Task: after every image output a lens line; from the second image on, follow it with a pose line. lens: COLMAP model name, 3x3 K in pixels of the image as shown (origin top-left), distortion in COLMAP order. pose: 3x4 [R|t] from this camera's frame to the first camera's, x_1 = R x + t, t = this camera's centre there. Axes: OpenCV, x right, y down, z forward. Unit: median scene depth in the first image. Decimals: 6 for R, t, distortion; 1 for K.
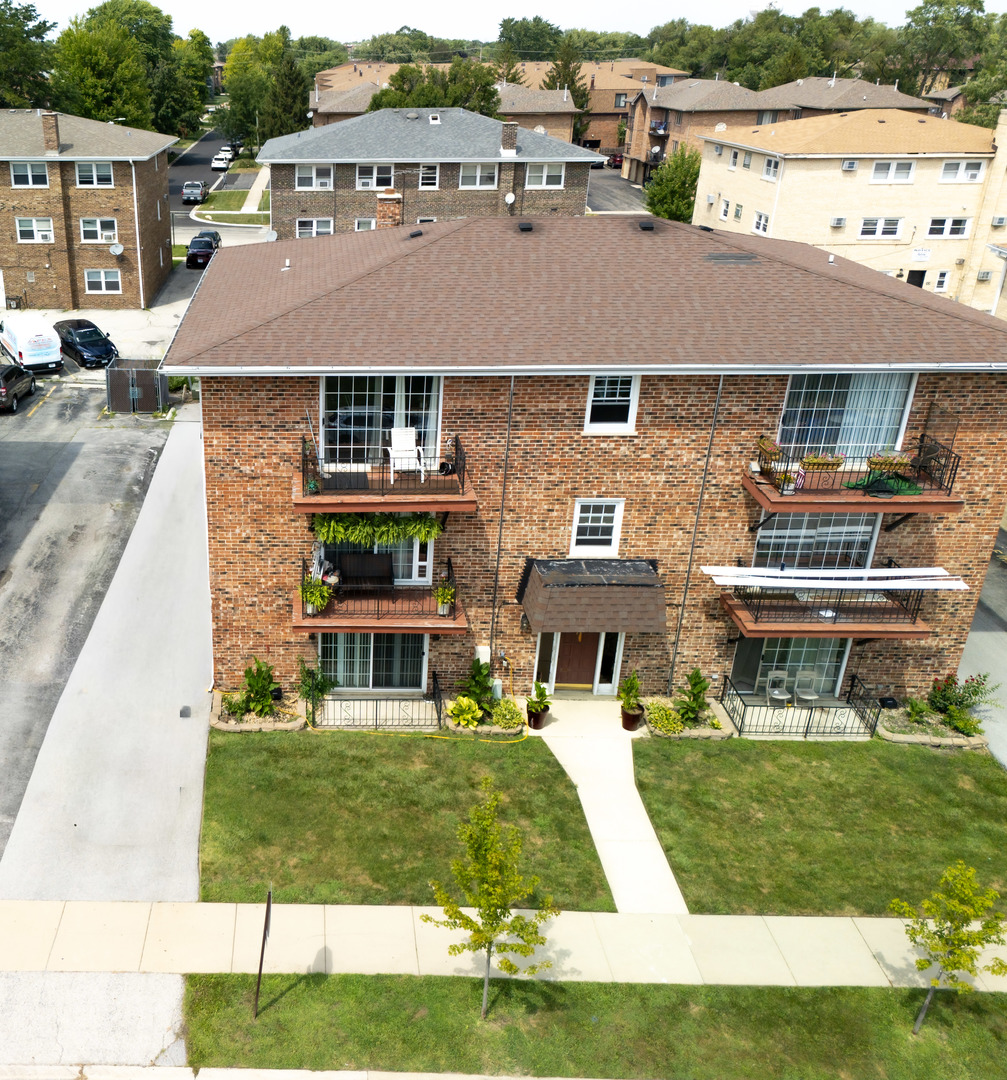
lens RADIAL K [[1069.5, 0, 276.0], [0, 1069.5, 540.7], [0, 0, 1]] dist [0.080067, -0.097009]
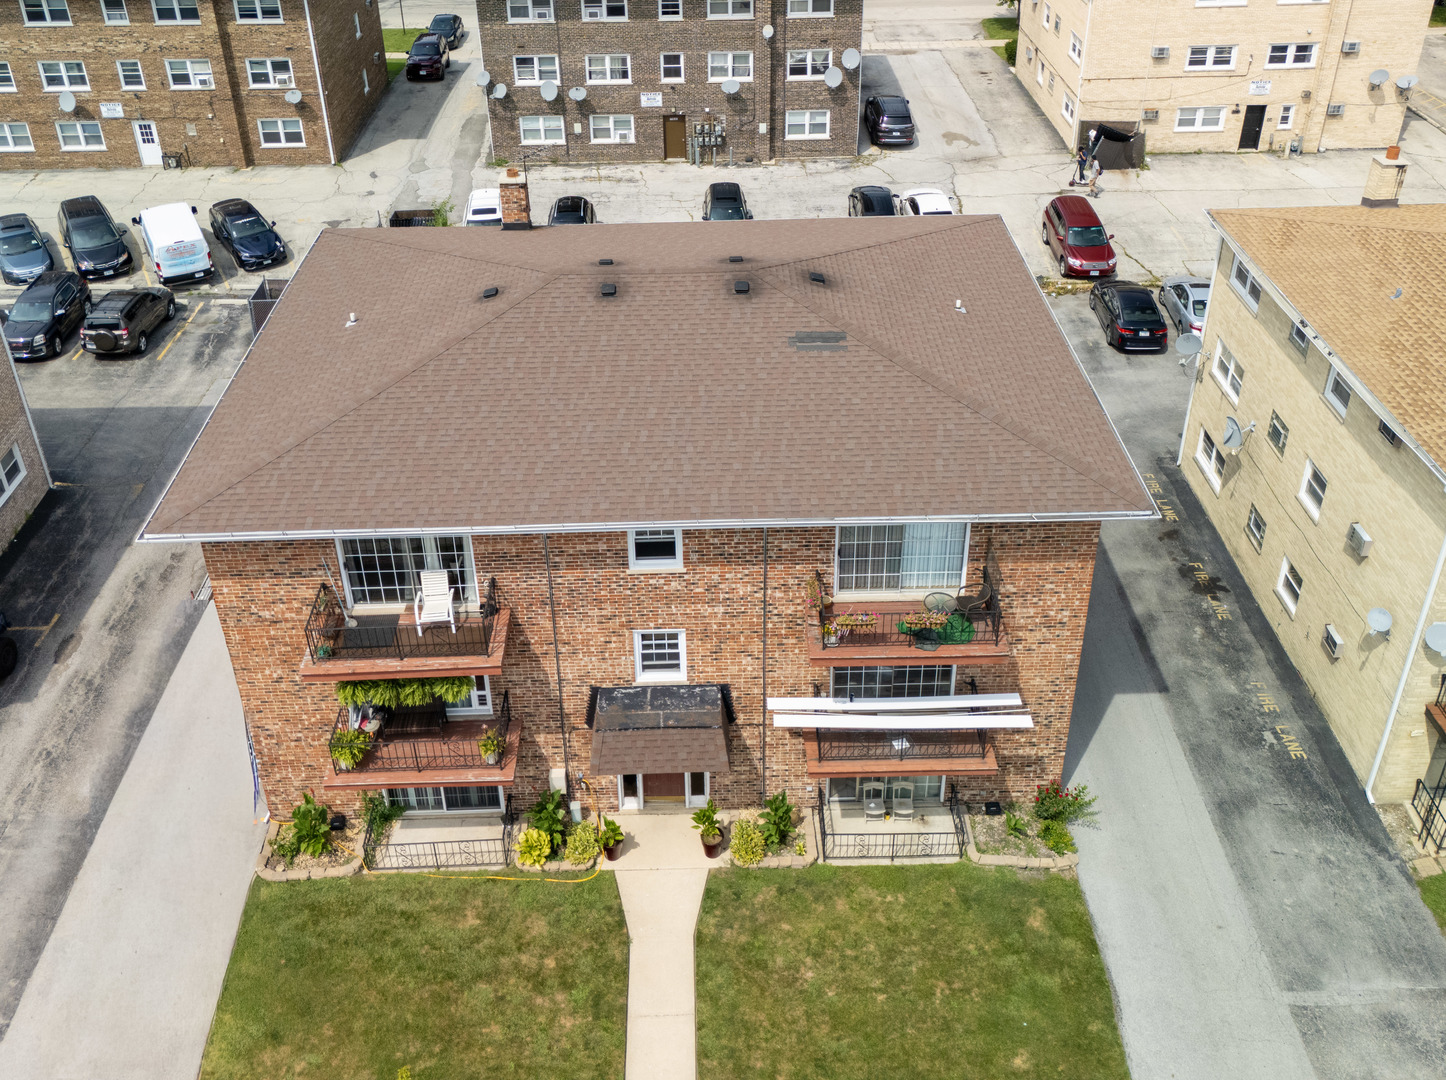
lens RADIAL K [[1333.1, 0, 697.3], [0, 1333.1, 406.0], [0, 0, 1]] dist [0.135088, -0.284907]
pose [[0.999115, -0.029165, 0.030307, 0.293752], [0.025868, 0.994240, 0.104005, -0.336193], [-0.033166, -0.103129, 0.994115, -0.119729]]
